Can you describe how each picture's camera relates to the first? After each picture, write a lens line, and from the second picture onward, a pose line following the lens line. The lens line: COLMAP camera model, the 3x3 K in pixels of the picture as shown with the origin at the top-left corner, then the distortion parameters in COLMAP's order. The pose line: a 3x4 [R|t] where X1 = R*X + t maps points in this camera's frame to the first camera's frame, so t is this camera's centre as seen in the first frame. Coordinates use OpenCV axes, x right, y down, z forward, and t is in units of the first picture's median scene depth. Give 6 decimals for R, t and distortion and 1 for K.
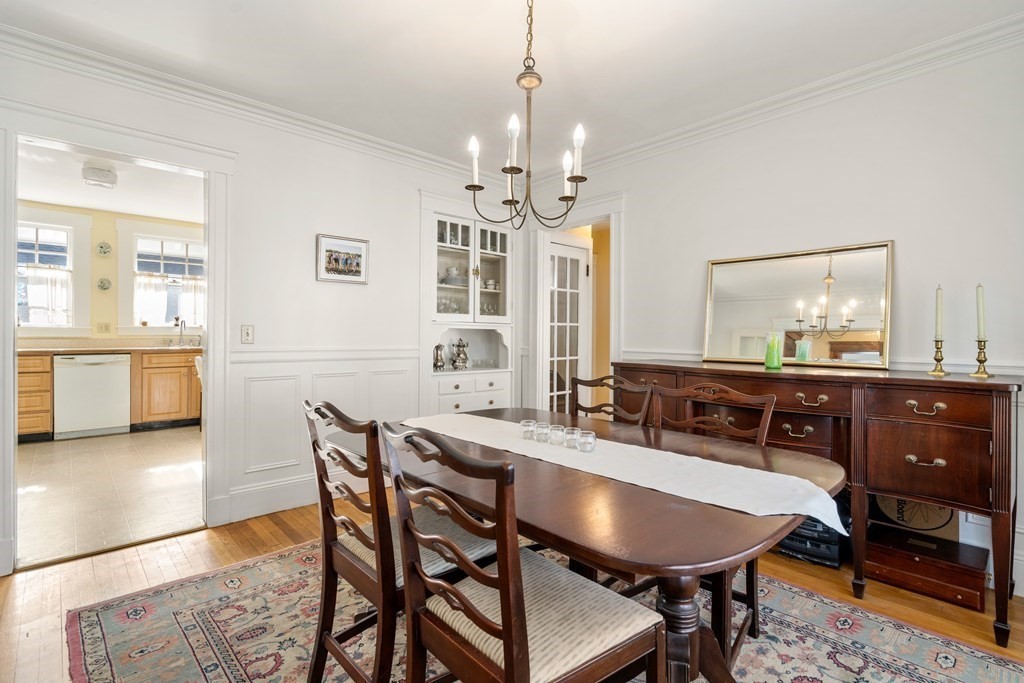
lens RADIAL K [[484.1, 0, 512.8], [0, 484.1, 335.9], [0, 0, 1]] dist [-0.002869, 0.002747]
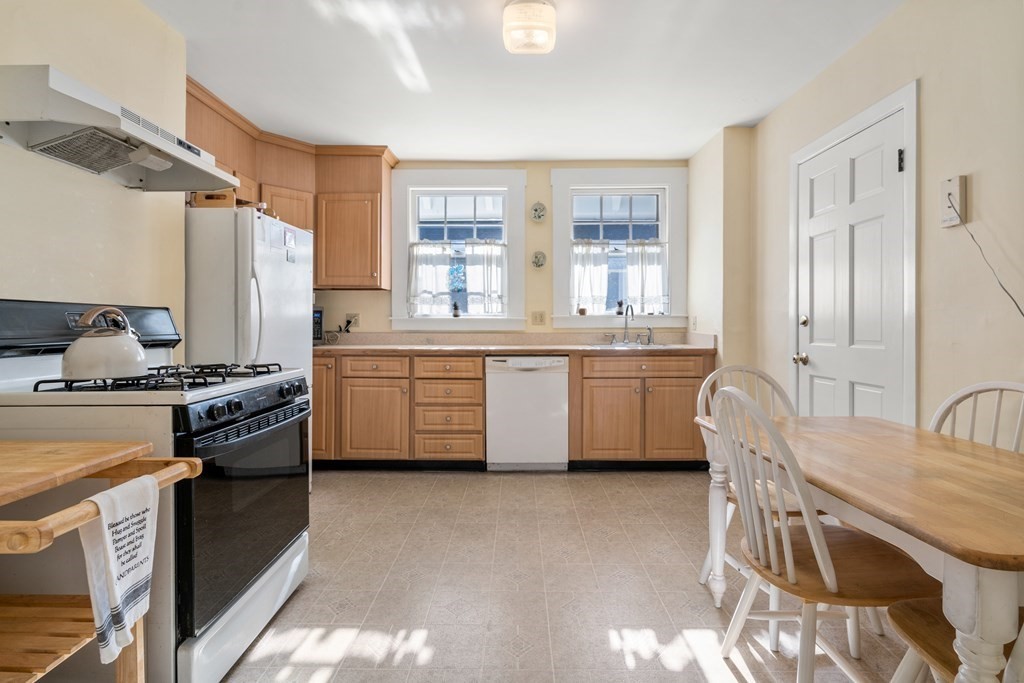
lens RADIAL K [[484.1, 0, 514.2], [0, 484.1, 322.9], [0, 0, 1]] dist [-0.002869, 0.002747]
pose [[0.725380, -0.010682, -0.688266, -0.364208], [0.003097, 0.999920, -0.012255, -0.000632], [0.688342, 0.006758, 0.725355, 0.439385]]
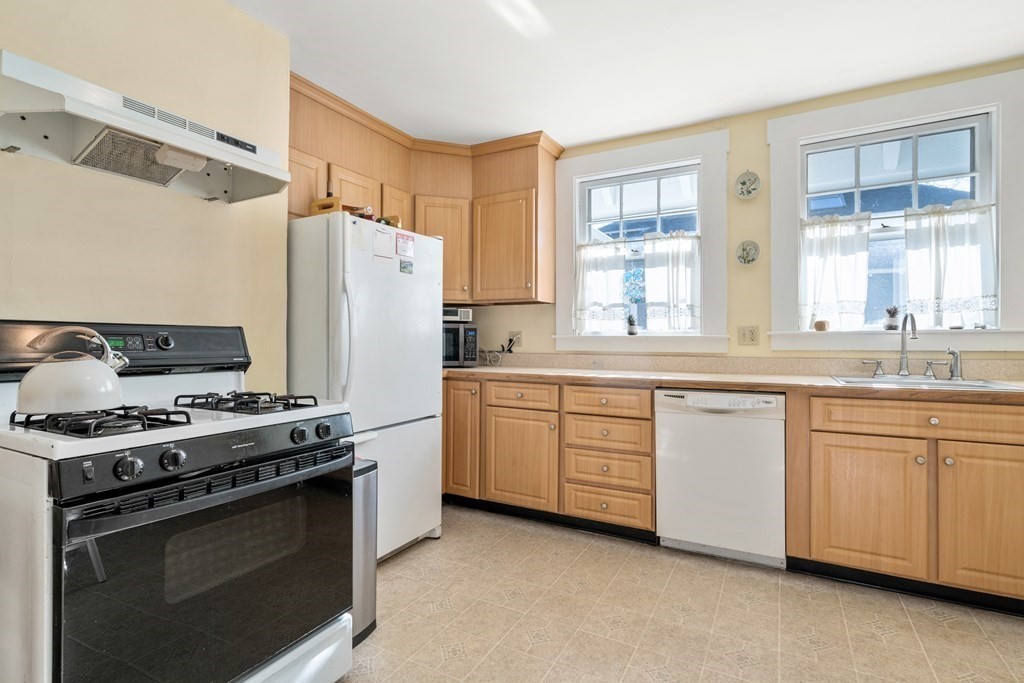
lens RADIAL K [[484.1, 0, 521.1], [0, 484.1, 338.0], [0, 0, 1]] dist [-0.002869, 0.002747]
pose [[0.317133, -0.013883, -0.948279, -0.431343], [-0.003381, 0.999870, -0.015769, -0.005495], [0.948375, 0.008207, 0.317045, 0.607442]]
